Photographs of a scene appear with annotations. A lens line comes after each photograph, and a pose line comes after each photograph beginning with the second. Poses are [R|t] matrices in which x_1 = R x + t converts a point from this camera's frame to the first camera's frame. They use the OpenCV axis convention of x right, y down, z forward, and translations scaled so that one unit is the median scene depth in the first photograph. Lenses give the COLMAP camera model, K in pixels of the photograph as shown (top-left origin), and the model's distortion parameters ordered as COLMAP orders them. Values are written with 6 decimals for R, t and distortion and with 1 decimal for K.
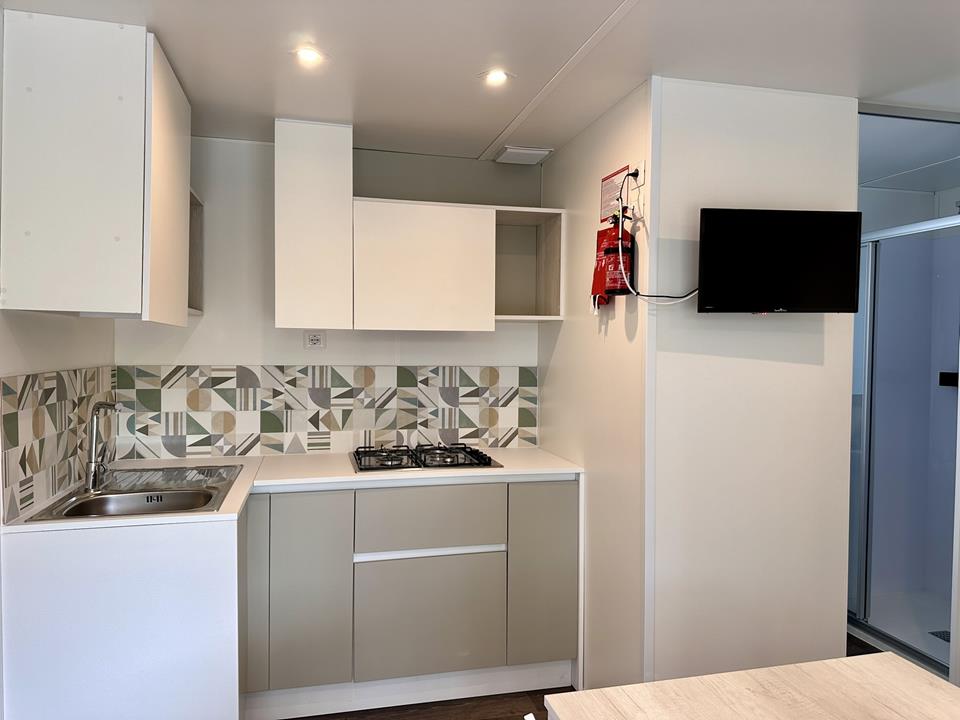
lens RADIAL K [[676.3, 0, 480.9], [0, 676.3, 362.7], [0, 0, 1]] dist [0.078466, -0.072118]
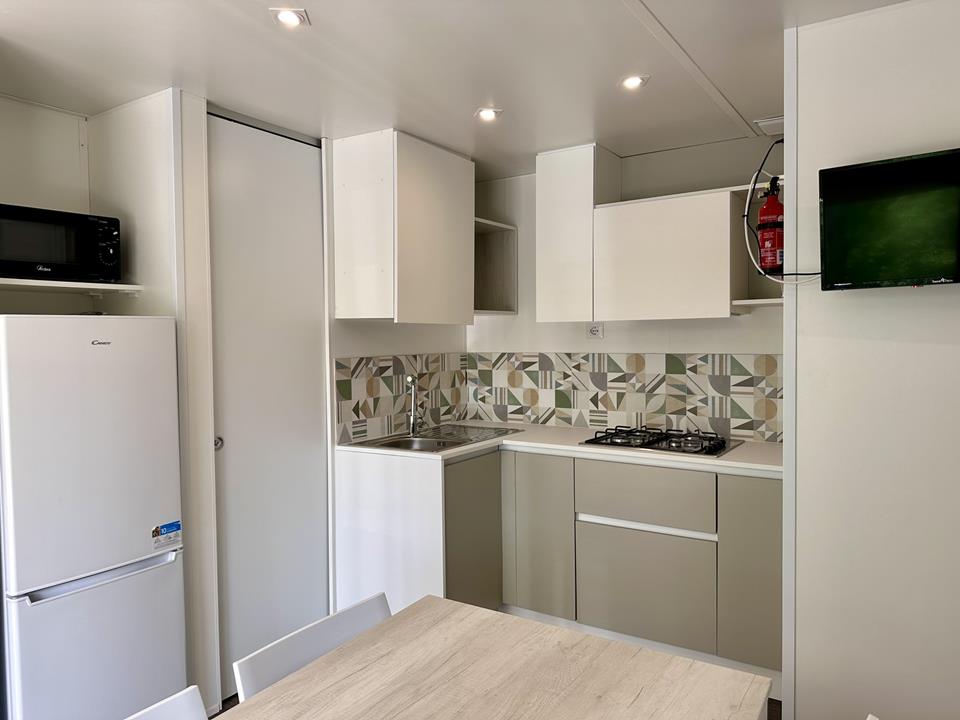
lens RADIAL K [[676.3, 0, 471.4], [0, 676.3, 364.9], [0, 0, 1]] dist [0.078466, -0.072118]
pose [[0.672272, 0.015321, -0.740146, 0.499548], [-0.001131, 0.999806, 0.019668, 0.001958], [0.740304, -0.012385, 0.672159, 0.071604]]
